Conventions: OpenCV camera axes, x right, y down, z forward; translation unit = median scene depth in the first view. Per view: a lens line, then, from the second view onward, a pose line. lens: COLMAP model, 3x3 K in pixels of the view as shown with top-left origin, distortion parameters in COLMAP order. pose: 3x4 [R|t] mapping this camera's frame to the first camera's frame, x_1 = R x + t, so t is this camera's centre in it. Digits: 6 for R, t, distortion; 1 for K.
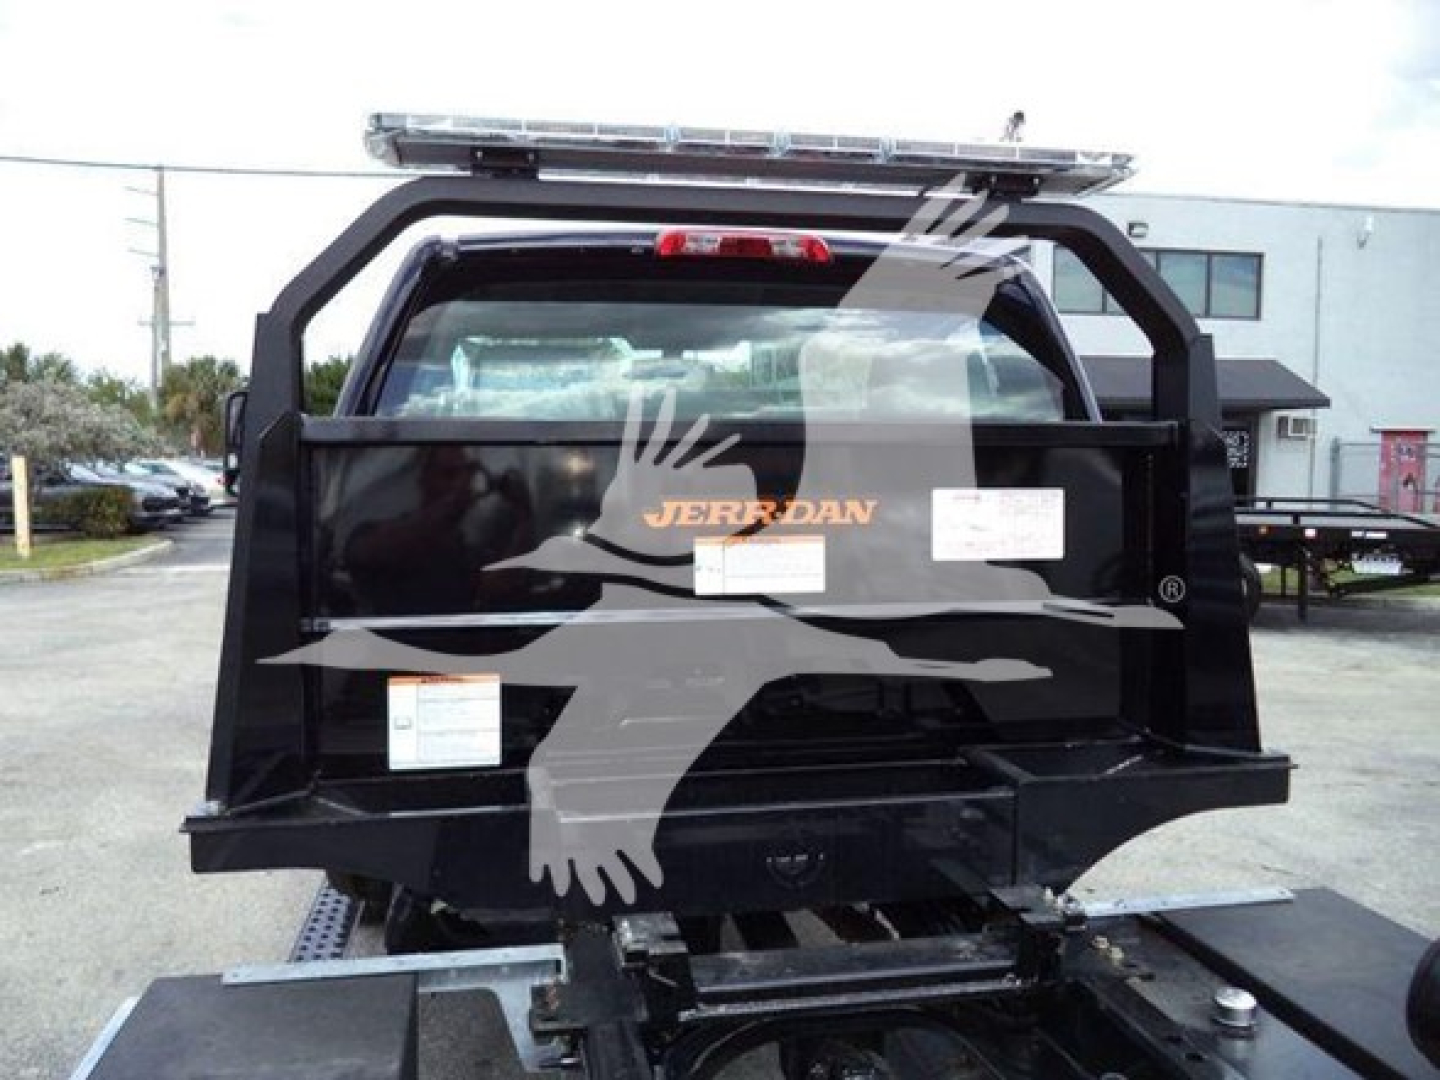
lens RADIAL K [[1198.0, 0, 690.4], [0, 1198.0, 525.3], [0, 0, 1]] dist [-0.008541, -0.004584]
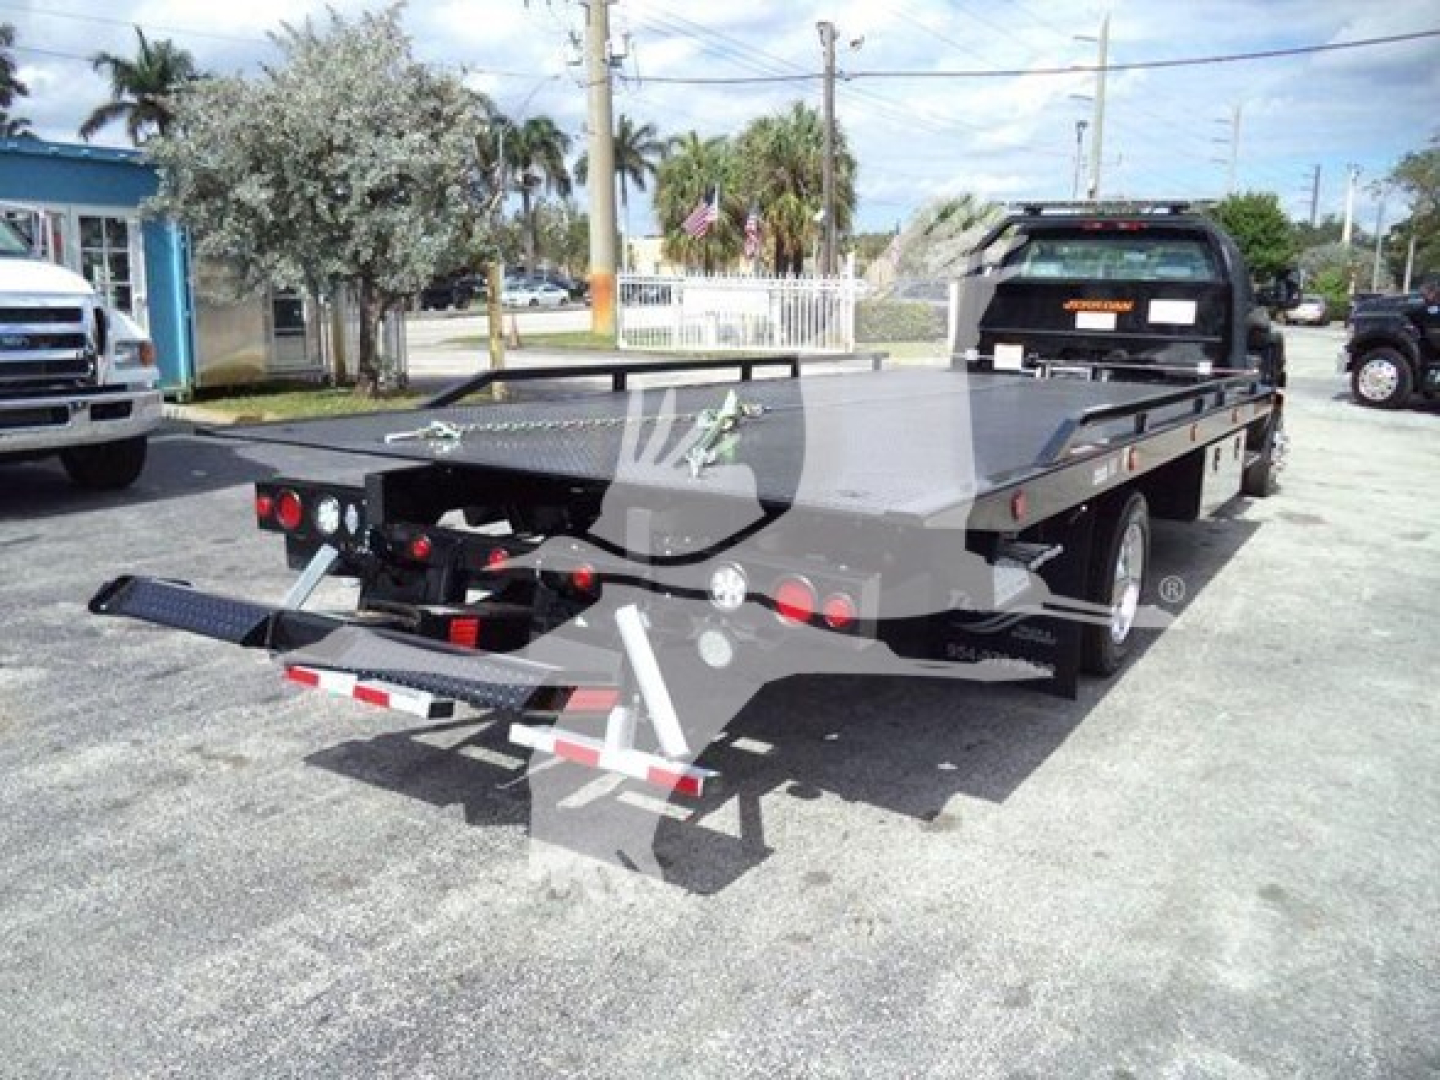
lens RADIAL K [[1167.0, 0, 711.9], [0, 1167.0, 571.4], [0, 0, 1]] dist [-0.022757, -0.016762]
pose [[0.748040, 0.175191, -0.640113, 0.173870], [-0.056507, 0.977839, 0.201588, 0.014783], [0.661244, -0.114625, 0.741362, -0.270244]]
